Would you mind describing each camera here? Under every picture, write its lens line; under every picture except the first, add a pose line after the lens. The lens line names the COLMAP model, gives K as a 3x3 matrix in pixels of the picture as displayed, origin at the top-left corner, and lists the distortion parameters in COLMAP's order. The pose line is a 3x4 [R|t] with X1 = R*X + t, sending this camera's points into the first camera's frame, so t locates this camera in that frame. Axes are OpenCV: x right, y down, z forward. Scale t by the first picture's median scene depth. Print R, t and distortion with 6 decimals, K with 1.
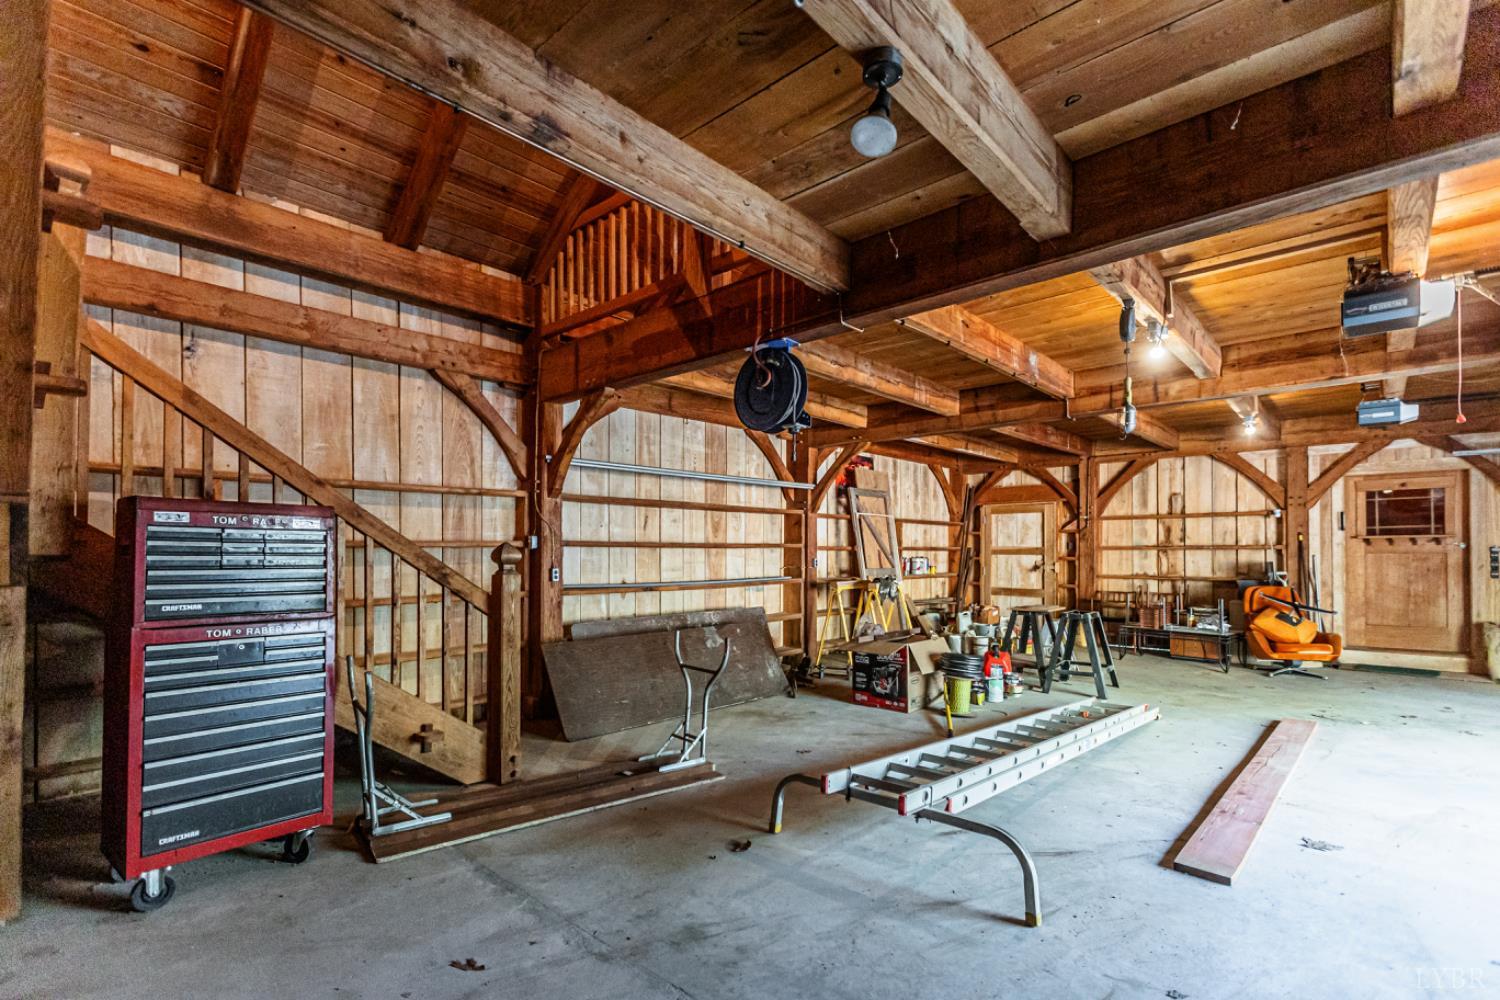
lens RADIAL K [[693.9, 0, 768.3], [0, 693.9, 548.3], [0, 0, 1]] dist [0.004196, -0.004224]
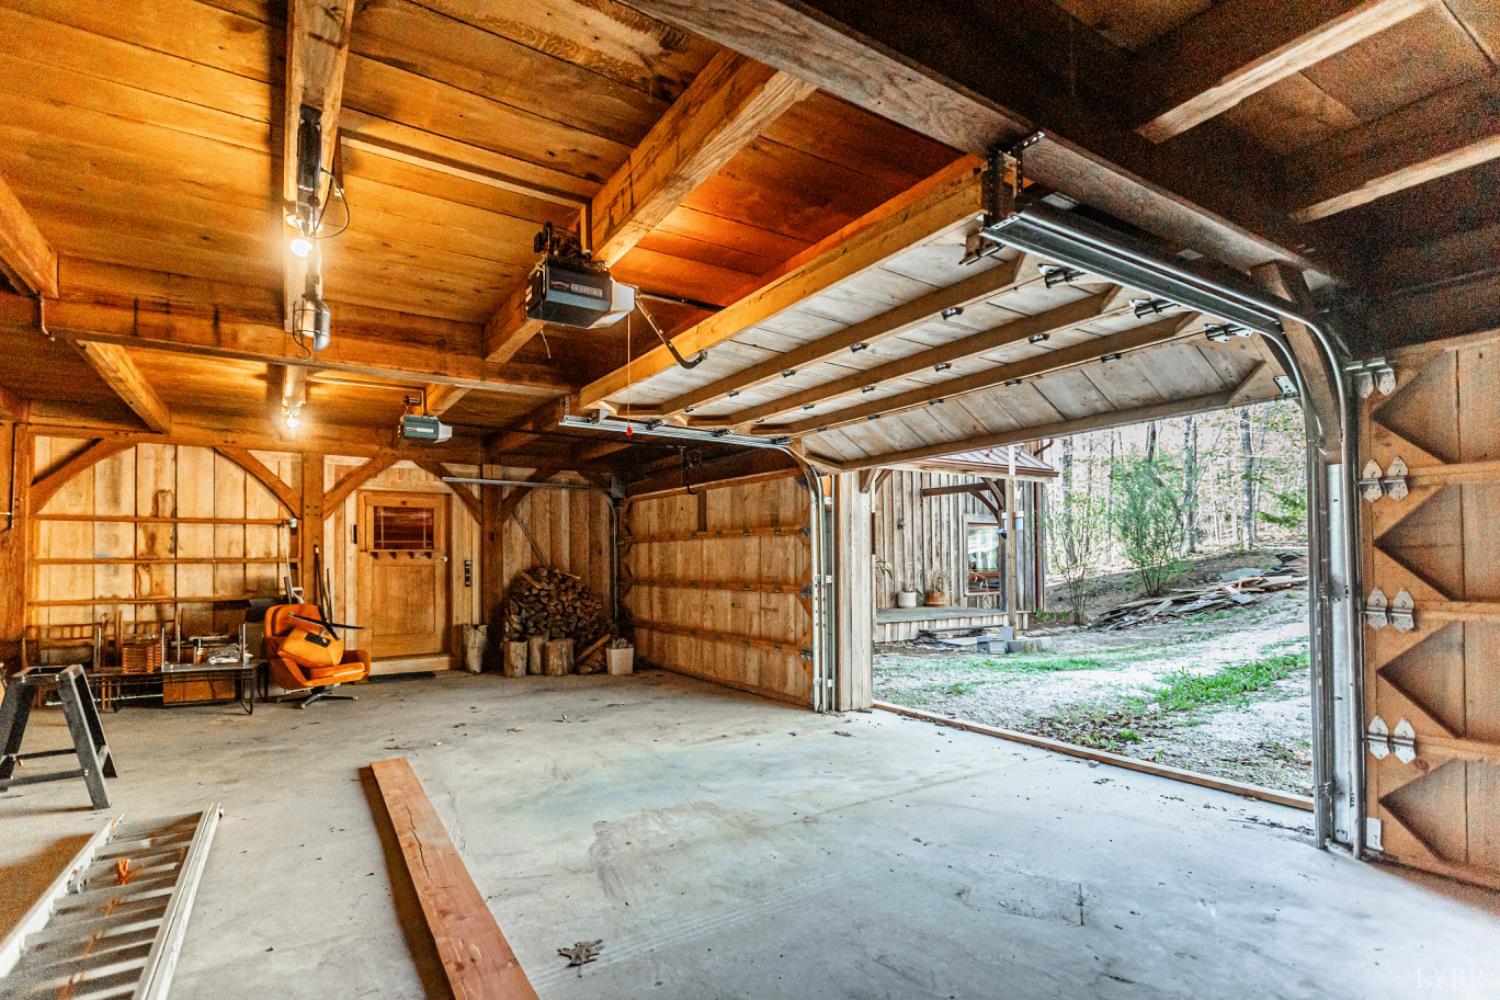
lens RADIAL K [[693.9, 0, 763.9], [0, 693.9, 552.4], [0, 0, 1]] dist [0.004196, -0.004224]
pose [[0.273048, 0.012060, 0.961925, 0.029824], [0.000311, 0.999920, -0.012624, -0.000452], [-0.962000, 0.003746, 0.273022, 0.162807]]
